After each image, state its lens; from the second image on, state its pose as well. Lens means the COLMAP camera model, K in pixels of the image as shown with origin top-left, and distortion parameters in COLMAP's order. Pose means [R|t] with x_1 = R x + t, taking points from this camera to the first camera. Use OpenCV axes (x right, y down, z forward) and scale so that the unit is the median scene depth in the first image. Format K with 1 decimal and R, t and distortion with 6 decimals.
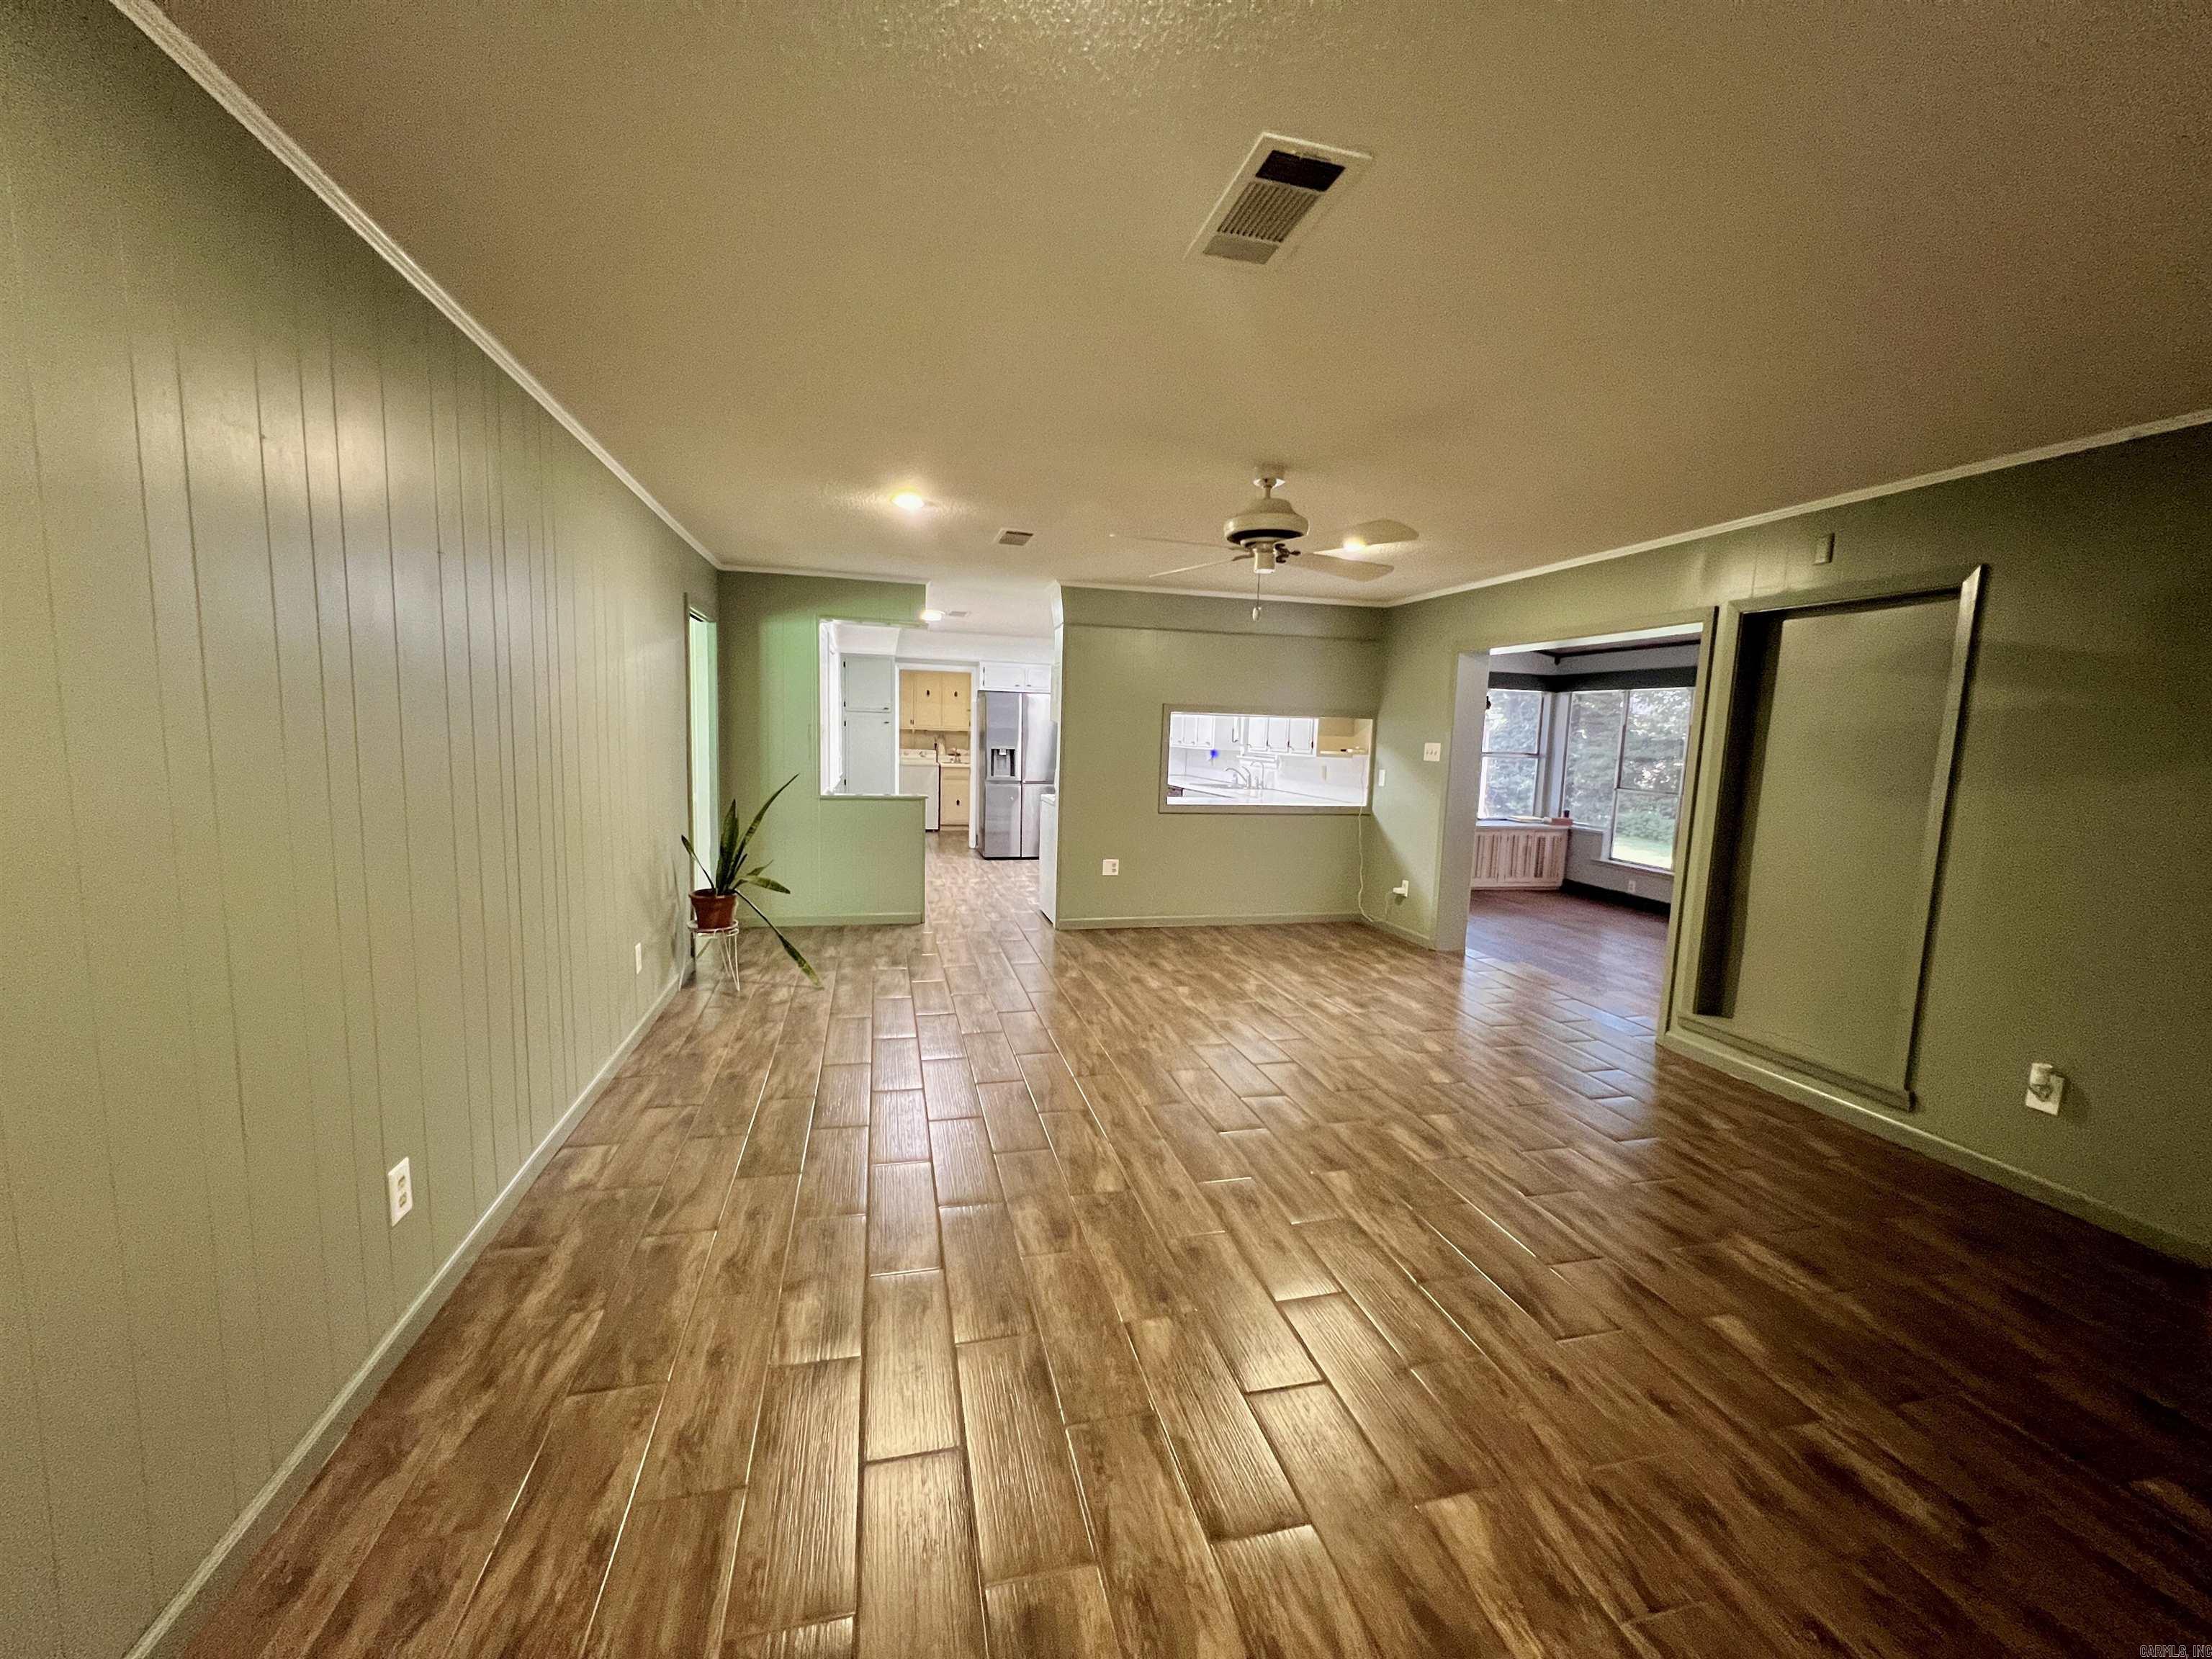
lens RADIAL K [[883.9, 0, 1107.6], [0, 883.9, 837.1], [0, 0, 1]] dist [-0.000346, 0.000793]
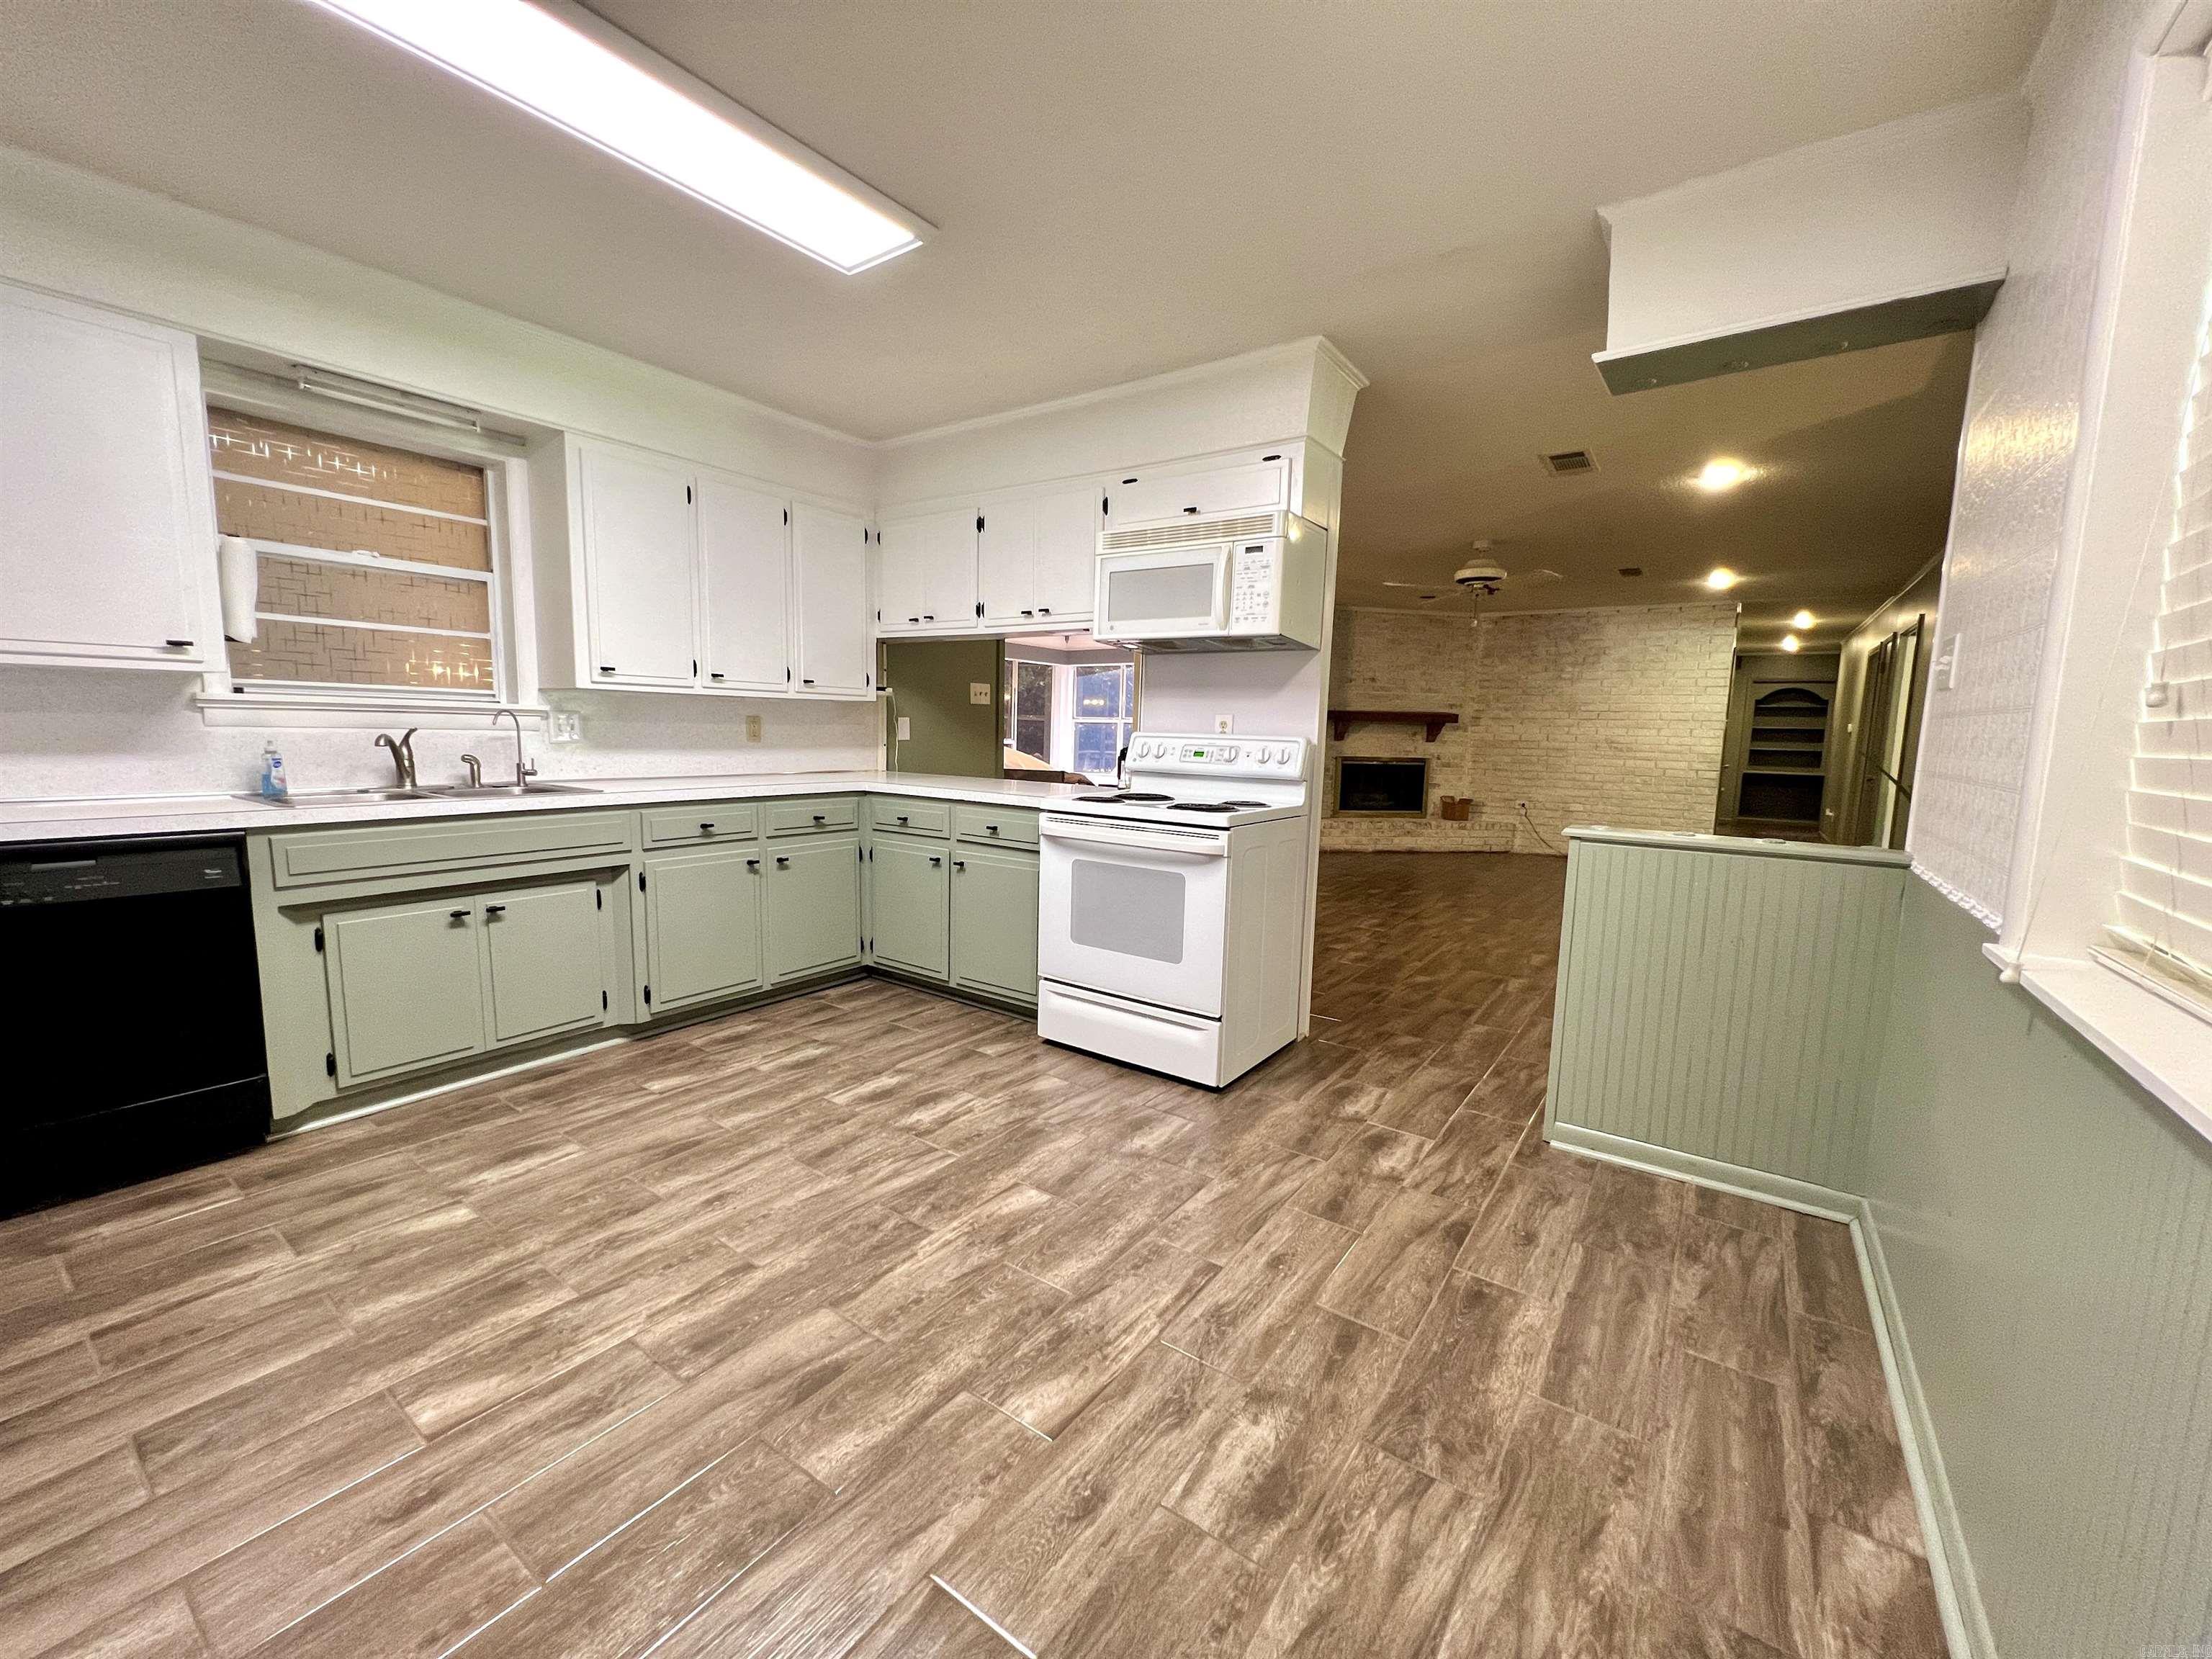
lens RADIAL K [[883.9, 0, 1115.4], [0, 883.9, 830.8], [0, 0, 1]] dist [-0.000346, 0.000793]
pose [[-0.651665, -0.134470, 0.746492, -0.567006], [0.047500, 0.974994, 0.217097, -0.215734], [-0.757018, 0.176932, -0.628982, 2.155445]]
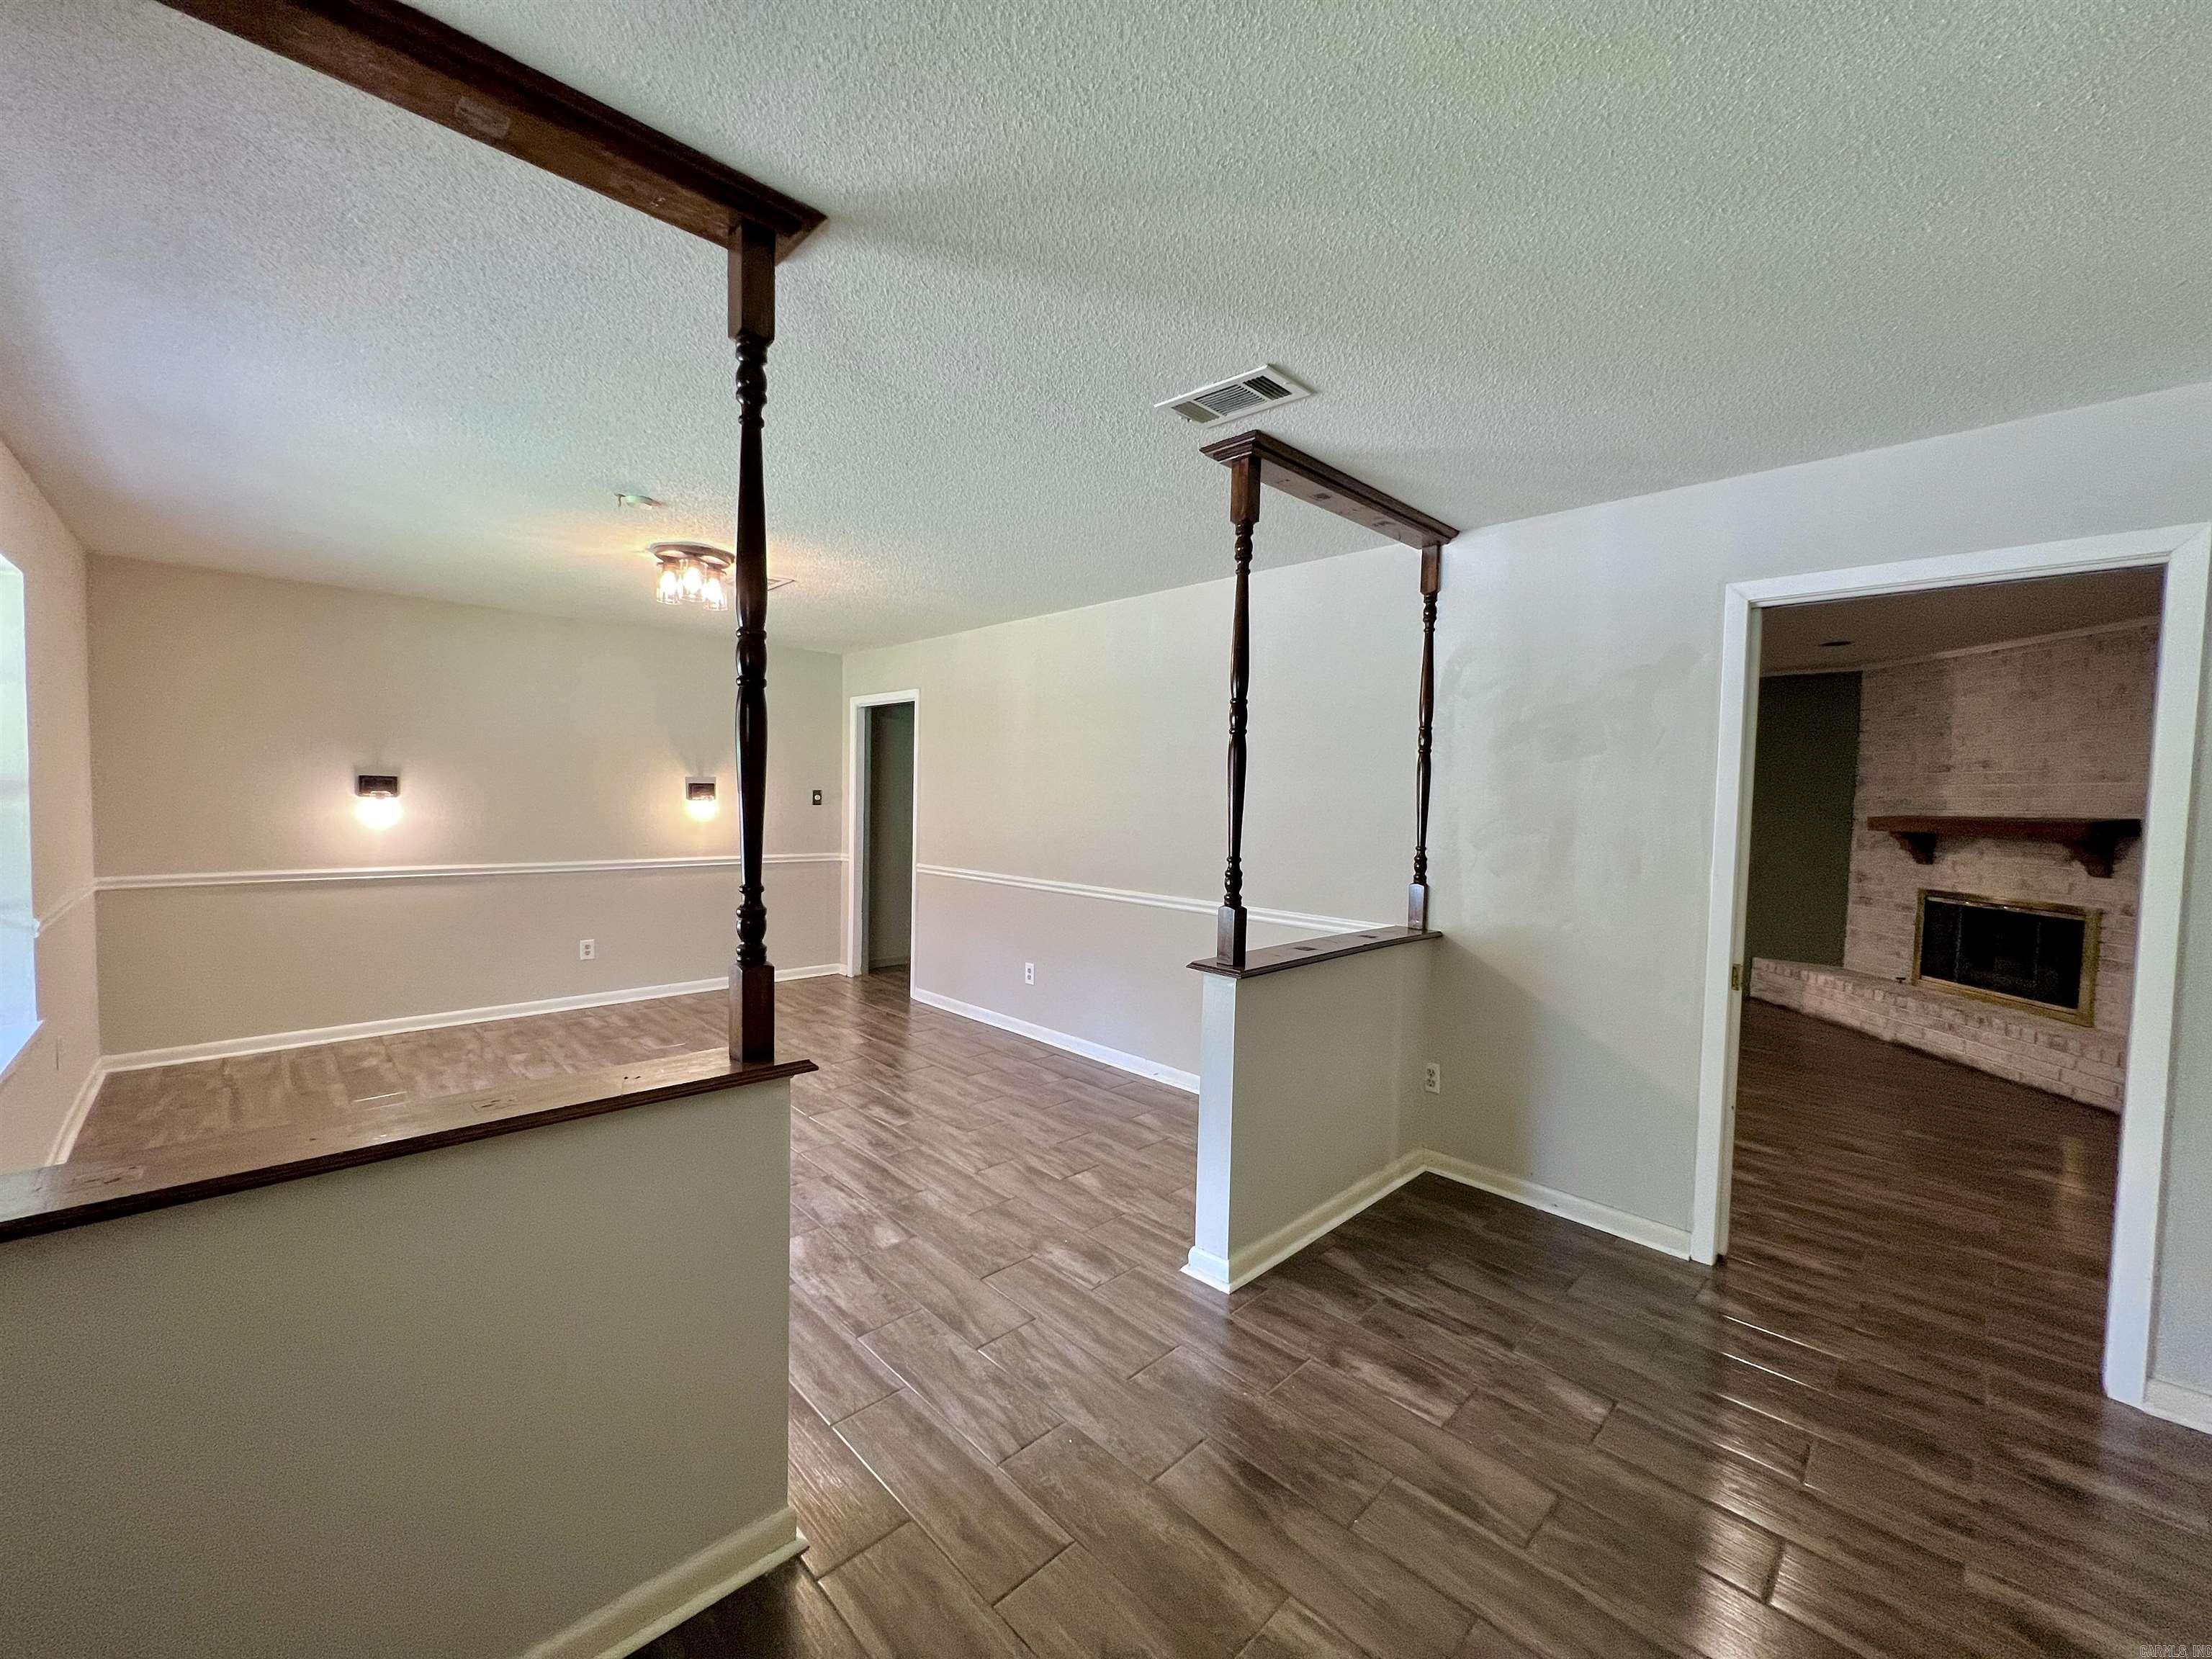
lens RADIAL K [[883.9, 0, 1101.5], [0, 883.9, 840.5], [0, 0, 1]] dist [-0.000346, 0.000793]
pose [[0.860717, -0.041419, 0.507396, -1.068609], [0.068133, 0.997090, -0.034184, -0.008069], [-0.504504, 0.063993, 0.861035, -0.227410]]
